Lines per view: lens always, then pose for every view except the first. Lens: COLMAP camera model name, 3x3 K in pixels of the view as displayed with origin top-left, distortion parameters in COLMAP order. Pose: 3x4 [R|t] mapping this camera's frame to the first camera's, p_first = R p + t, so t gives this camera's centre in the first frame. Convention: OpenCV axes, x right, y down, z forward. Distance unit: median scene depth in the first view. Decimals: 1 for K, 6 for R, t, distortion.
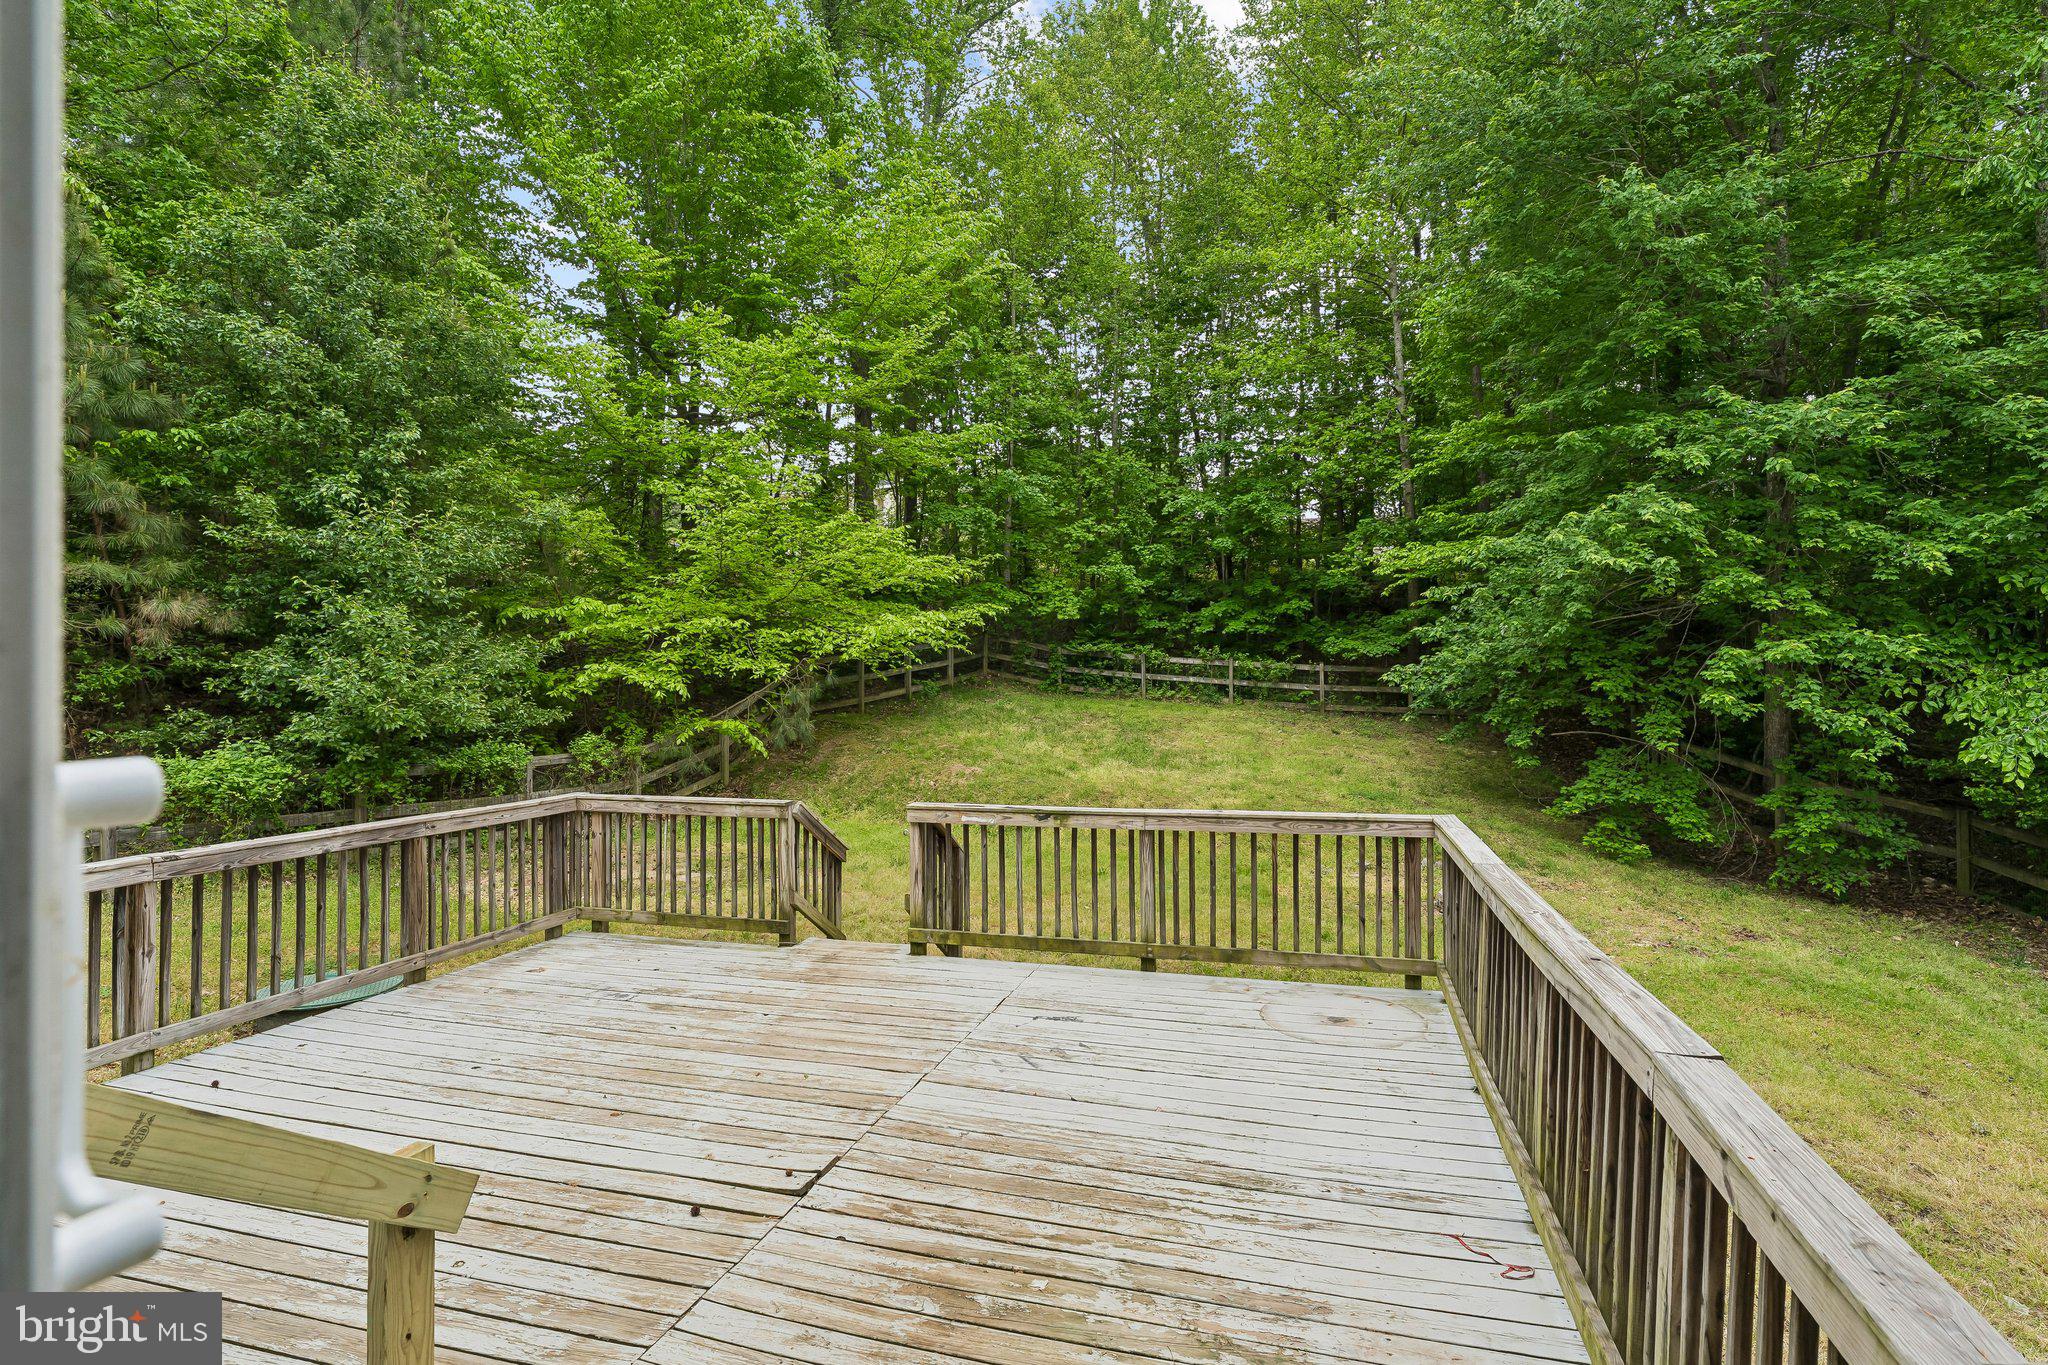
lens RADIAL K [[986.5, 0, 1011.8], [0, 986.5, 692.2], [0, 0, 1]] dist [0.009938, -0.002107]
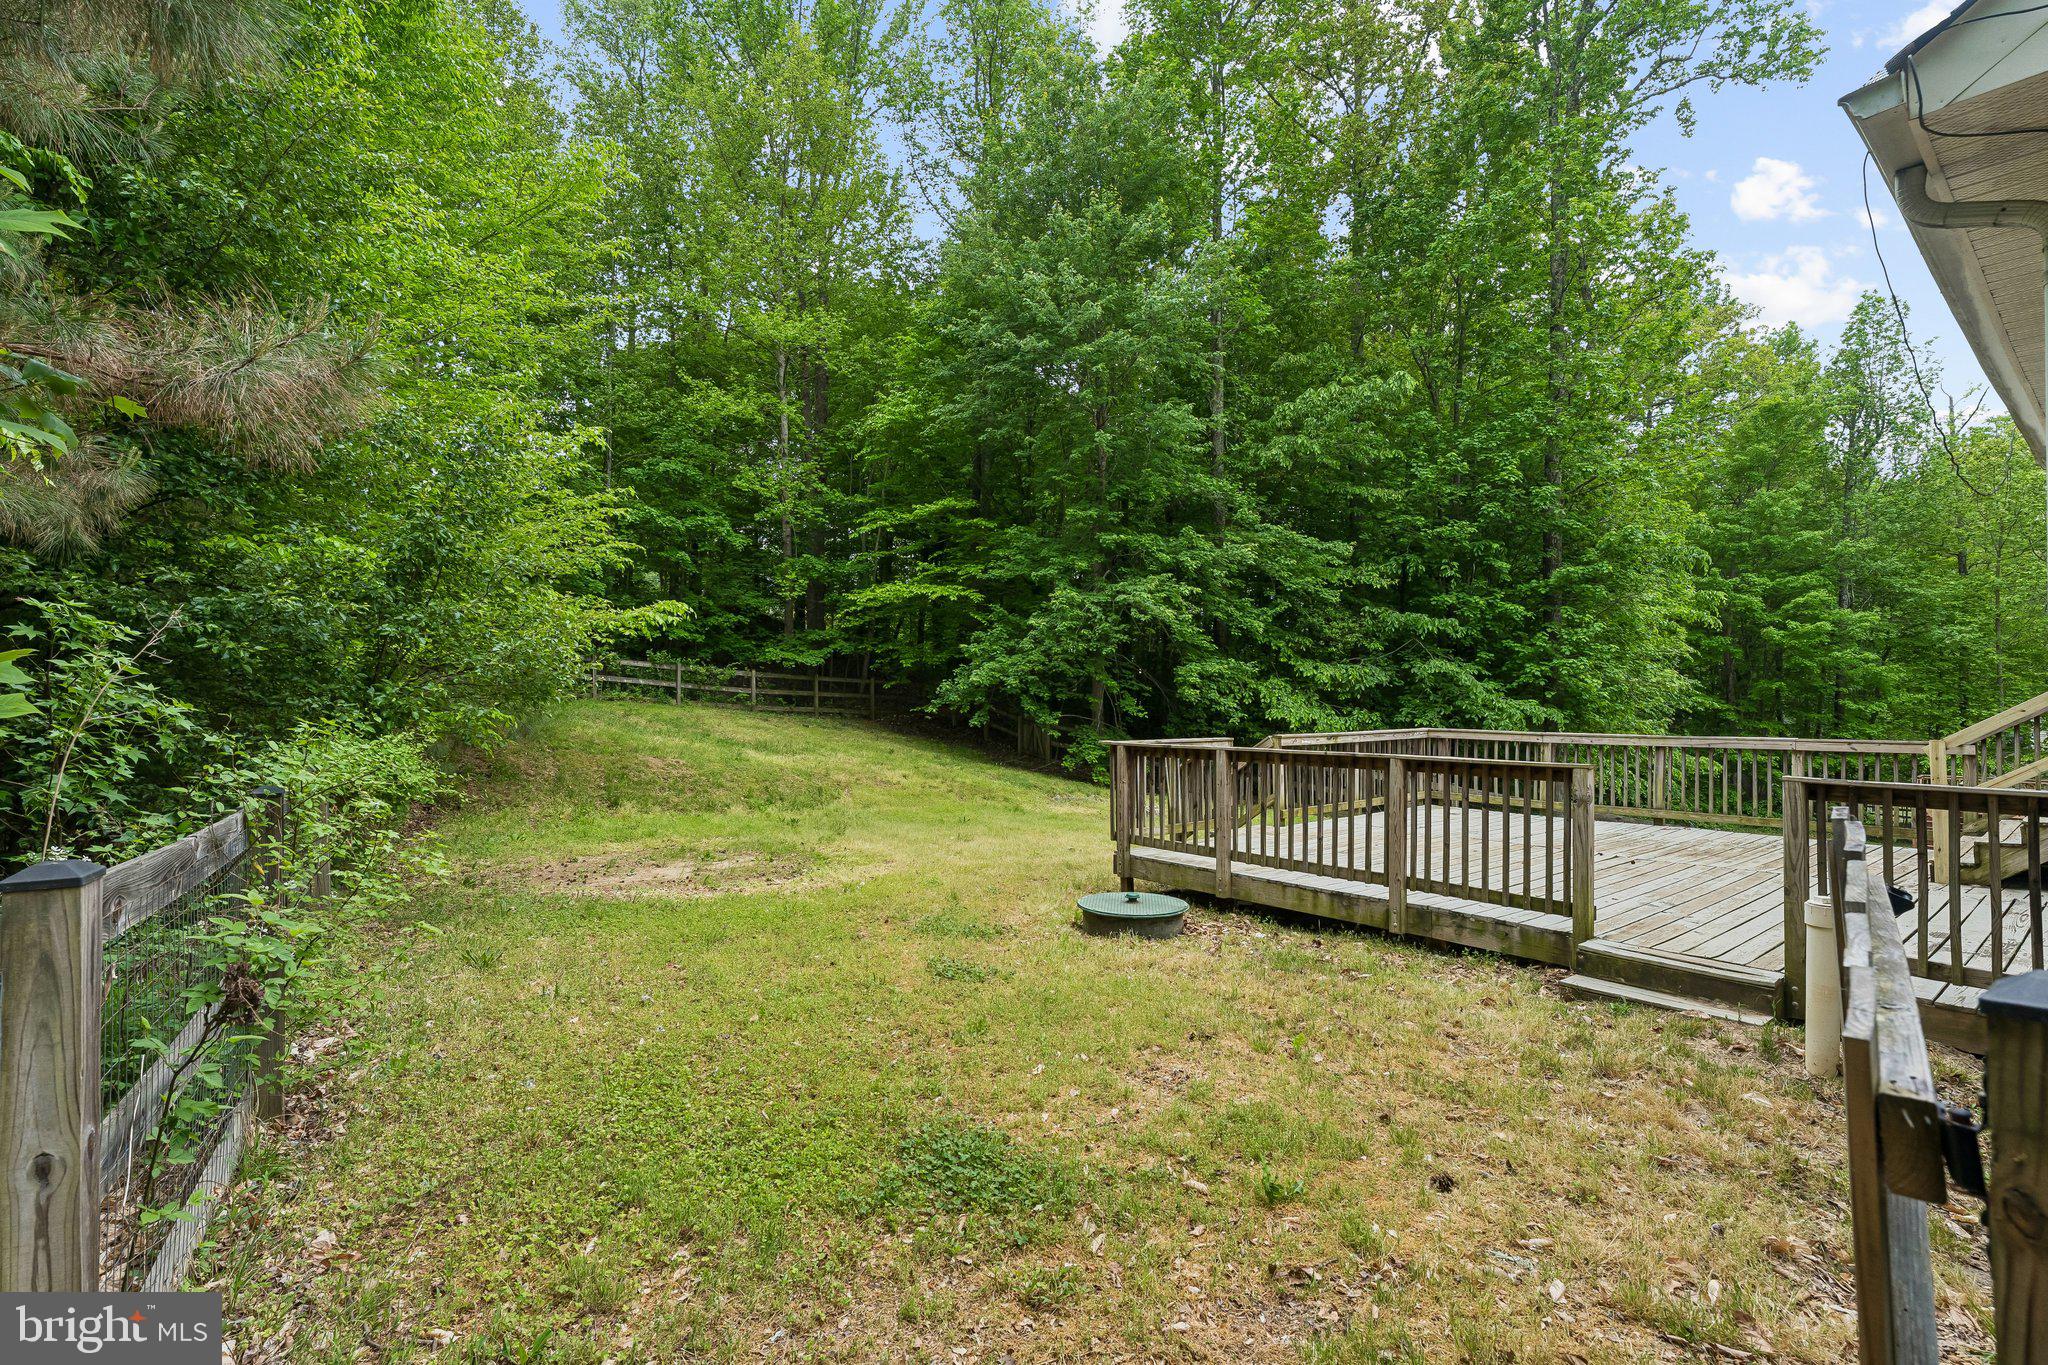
lens RADIAL K [[986.5, 0, 987.2], [0, 986.5, 683.7], [0, 0, 1]] dist [0.009938, -0.002107]
pose [[0.561474, 0.018244, 0.827293, -2.582274], [0.002839, 0.999709, -0.023973, 0.081811], [-0.827490, 0.015808, 0.561258, 0.666192]]
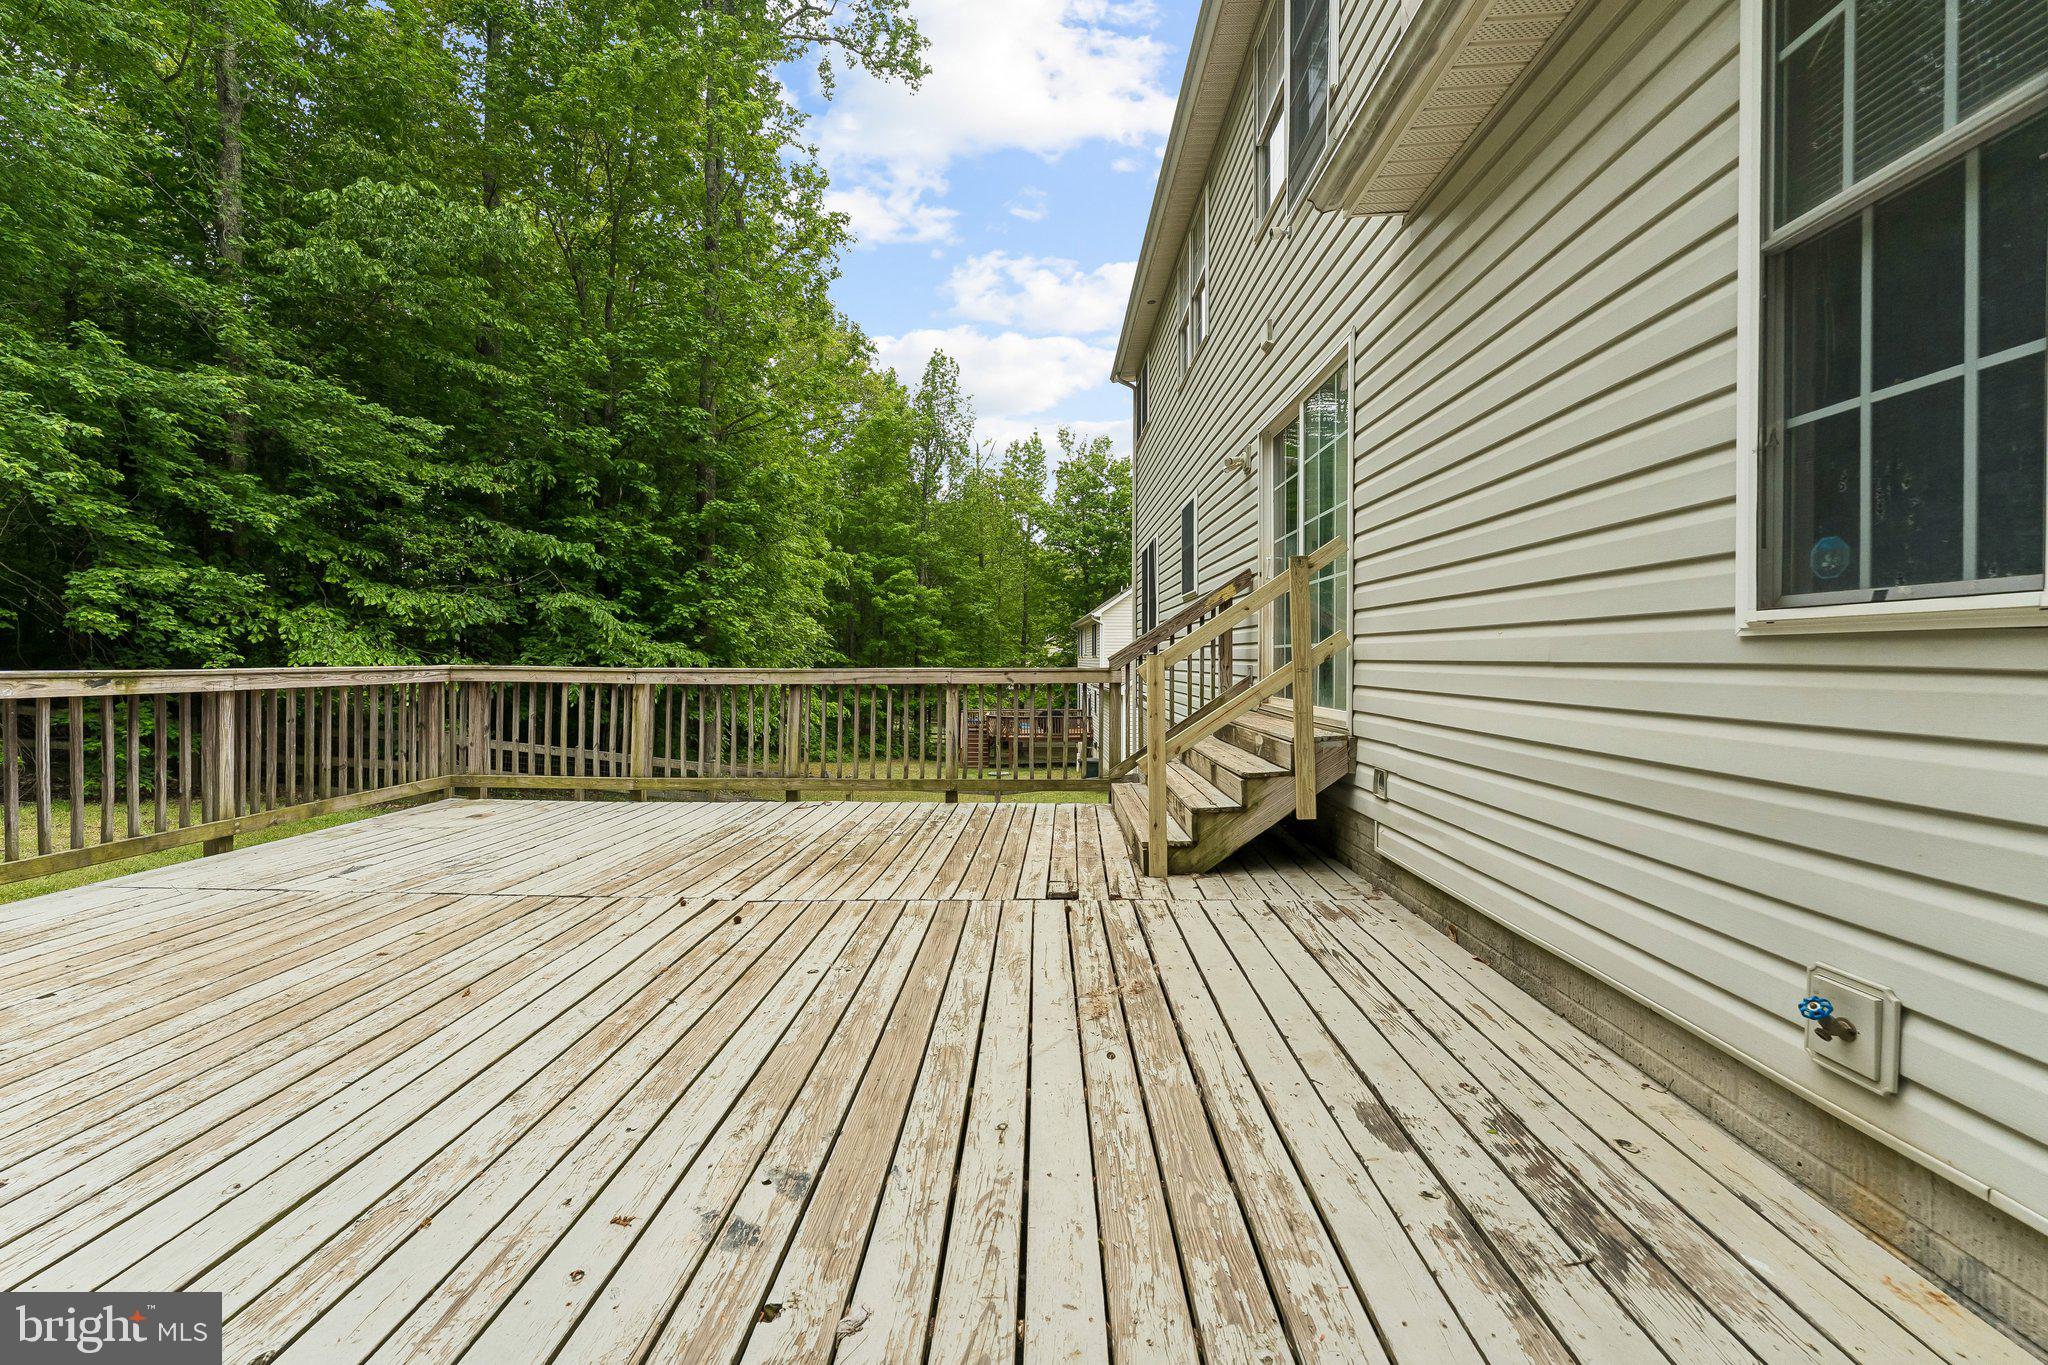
lens RADIAL K [[841.4, 0, 1015.9], [0, 841.4, 664.0], [0, 0, 1]] dist [0.002392, 0.000018]
pose [[-0.244615, 0.003355, 0.969615, -0.973054], [0.006716, 0.999976, -0.001765, 0.158003], [-0.969597, 0.006080, -0.244631, 0.652346]]
